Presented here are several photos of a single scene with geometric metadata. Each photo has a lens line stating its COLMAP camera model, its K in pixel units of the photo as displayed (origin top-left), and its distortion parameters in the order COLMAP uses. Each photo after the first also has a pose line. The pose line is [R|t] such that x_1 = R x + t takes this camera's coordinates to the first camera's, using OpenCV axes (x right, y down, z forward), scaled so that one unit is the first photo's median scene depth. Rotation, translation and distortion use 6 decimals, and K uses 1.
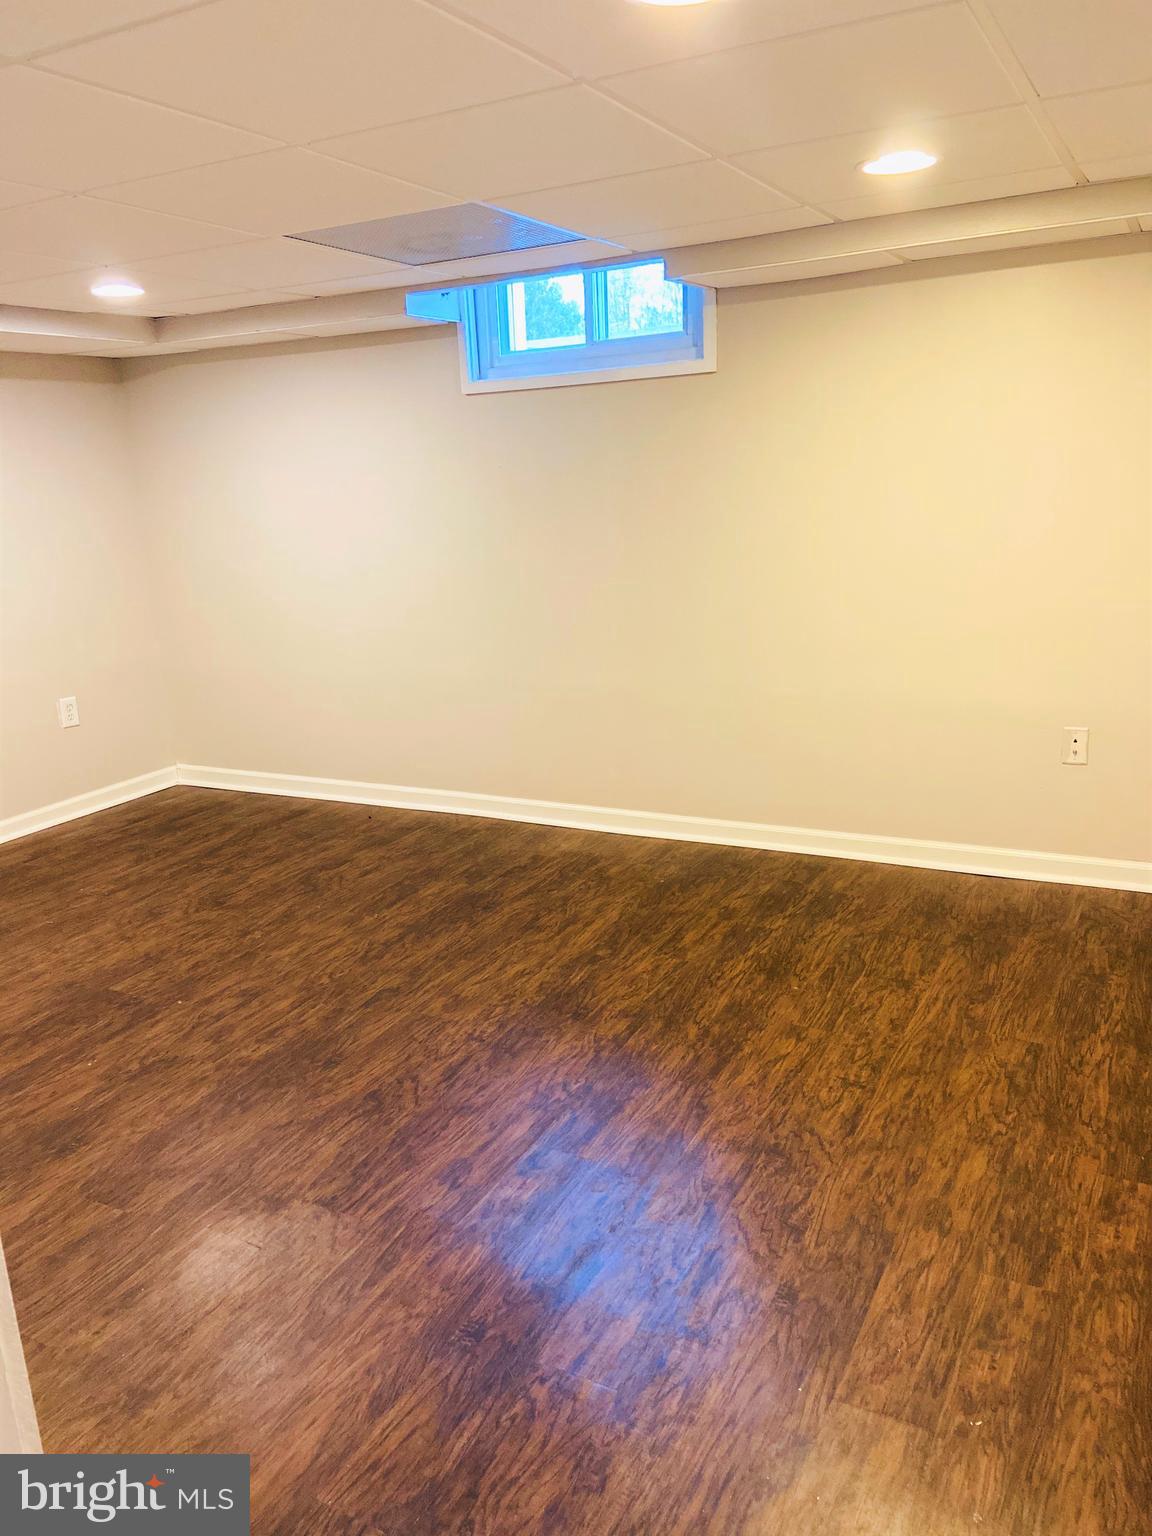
lens RADIAL K [[1154.0, 0, 572.8], [0, 1154.0, 767.4], [0, 0, 1]] dist [0.112710, -0.136851]
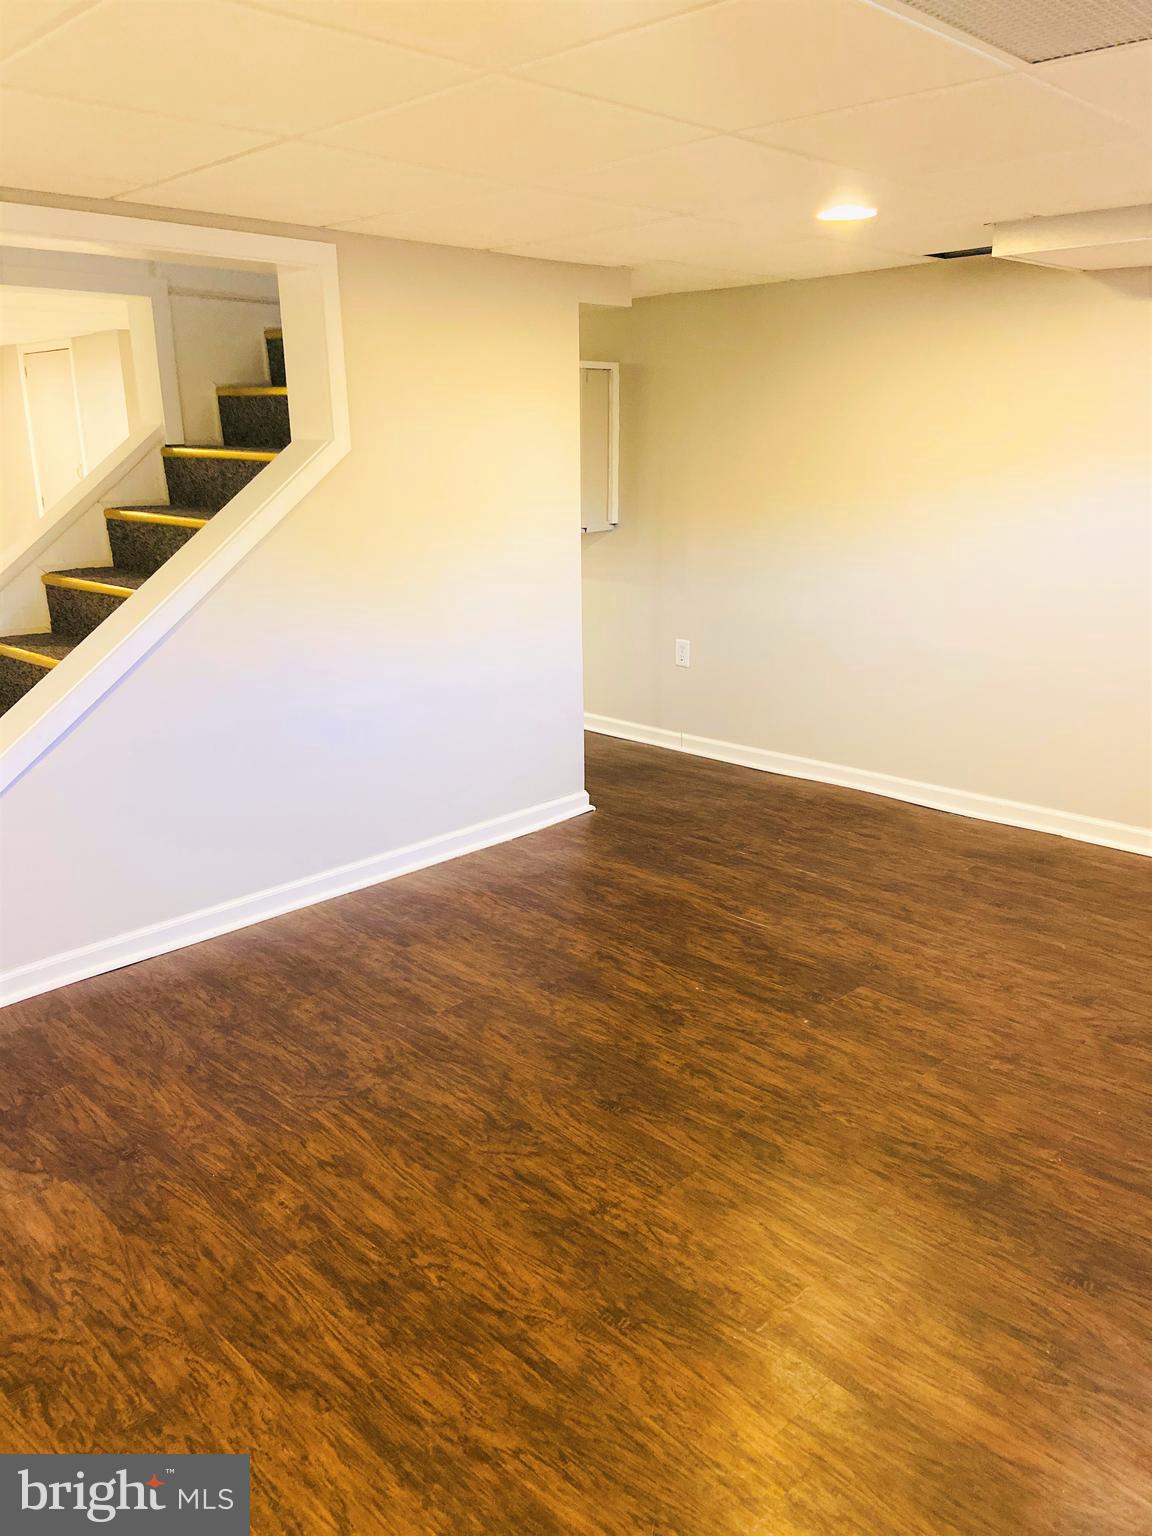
lens RADIAL K [[1154.0, 0, 575.7], [0, 1154.0, 765.2], [0, 0, 1]] dist [0.112710, -0.136851]
pose [[-0.289483, 0.315481, -0.903699, 0.536357], [-0.218650, 0.897366, 0.383310, -0.325273], [0.931876, 0.308555, -0.190792, 1.070450]]
